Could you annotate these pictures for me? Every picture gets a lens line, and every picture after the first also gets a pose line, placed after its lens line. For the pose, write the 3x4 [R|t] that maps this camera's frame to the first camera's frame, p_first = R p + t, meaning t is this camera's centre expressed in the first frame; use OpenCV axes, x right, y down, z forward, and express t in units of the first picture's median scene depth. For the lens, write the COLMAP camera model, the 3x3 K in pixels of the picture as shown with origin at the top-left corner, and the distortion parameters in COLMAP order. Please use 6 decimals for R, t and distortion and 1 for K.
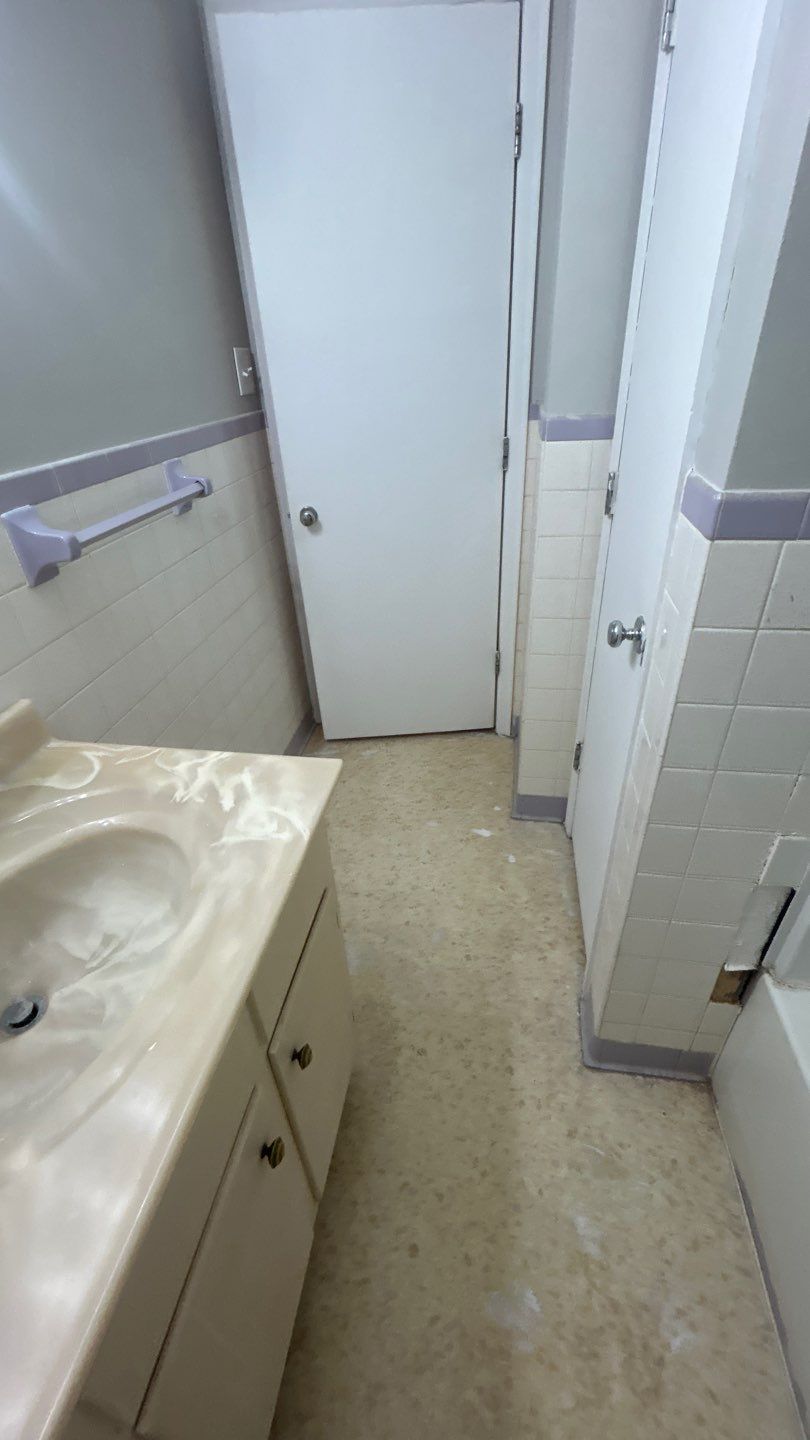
lens RADIAL K [[581.6, 0, 405.1], [0, 581.6, 724.1], [0, 0, 1]] dist [0.001598, 0.000588]
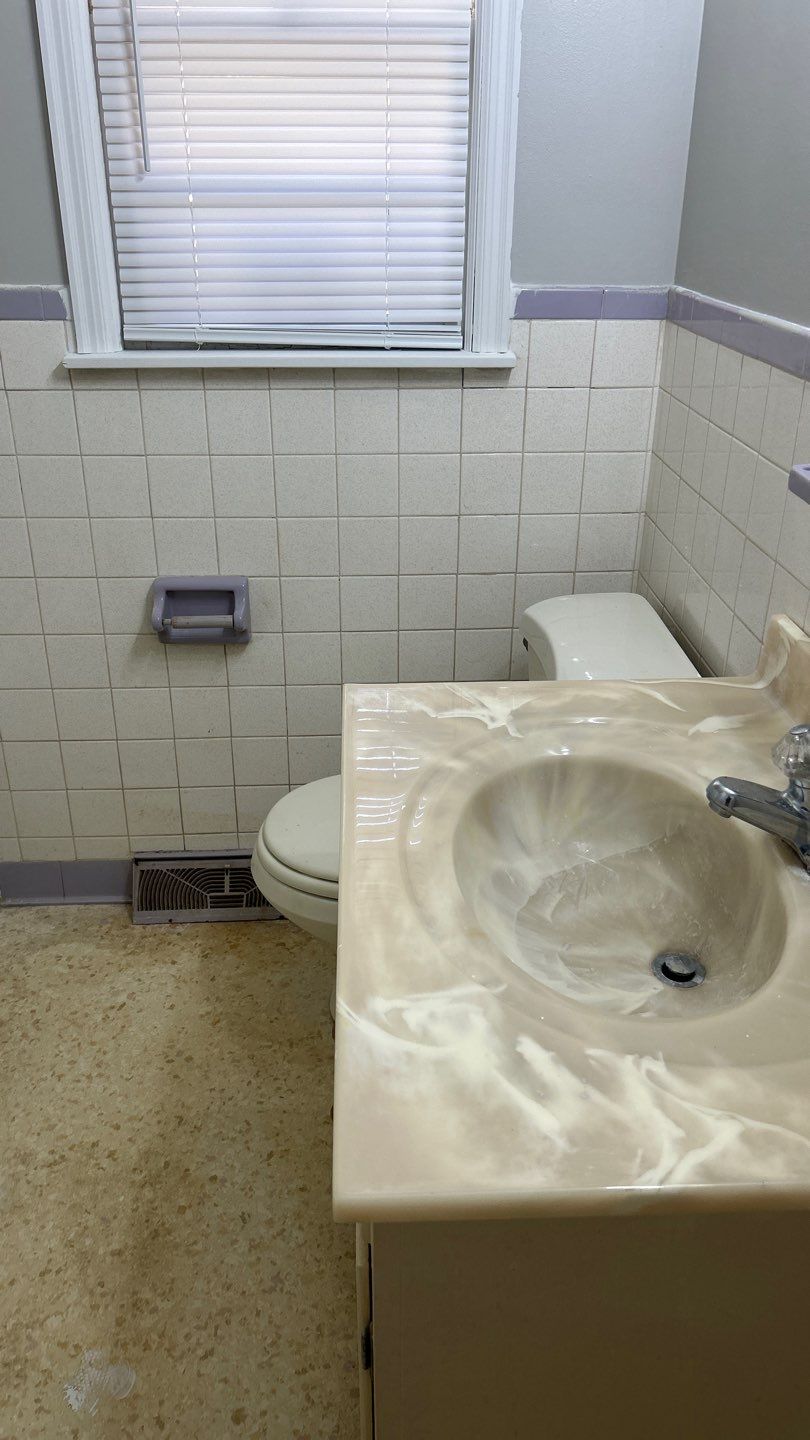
lens RADIAL K [[1076.4, 0, 405.5], [0, 1076.4, 719.3], [0, 0, 1]] dist [0.064346, -0.085339]
pose [[-0.976130, 0.132060, -0.172426, -0.062751], [-0.079682, 0.520784, 0.849962, -0.612966], [0.202043, 0.843412, -0.497830, 0.944313]]
